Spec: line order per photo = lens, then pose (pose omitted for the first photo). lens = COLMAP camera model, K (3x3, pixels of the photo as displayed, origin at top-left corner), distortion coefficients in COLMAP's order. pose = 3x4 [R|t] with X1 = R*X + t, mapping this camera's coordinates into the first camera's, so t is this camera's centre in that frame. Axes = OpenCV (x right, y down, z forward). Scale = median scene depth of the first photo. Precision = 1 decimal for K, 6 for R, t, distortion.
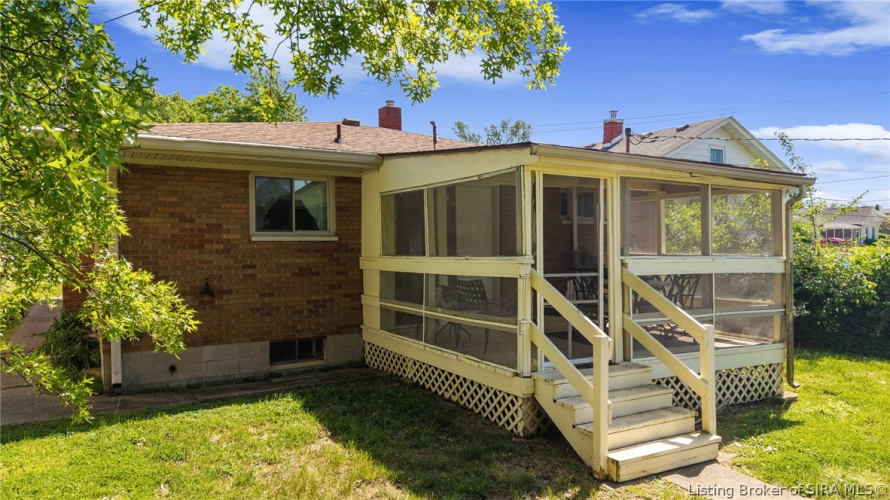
lens RADIAL K [[598.0, 0, 443.0], [0, 598.0, 250.1], [0, 0, 1]] dist [0.006046, -0.004656]
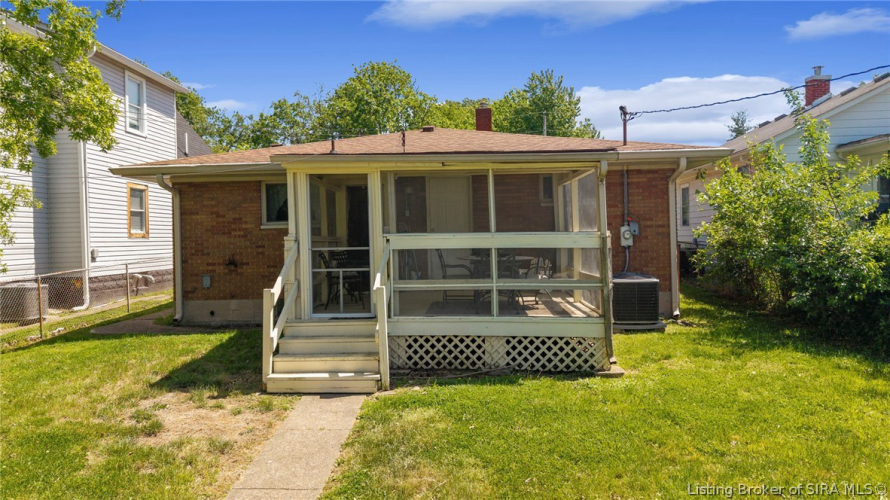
lens RADIAL K [[598.0, 0, 446.8], [0, 598.0, 219.3], [0, 0, 1]] dist [0.006046, -0.004656]
pose [[0.853722, -0.030810, -0.519817, 0.852743], [0.015502, 0.999309, -0.033770, 0.018702], [0.520499, 0.020772, 0.853610, -0.001363]]
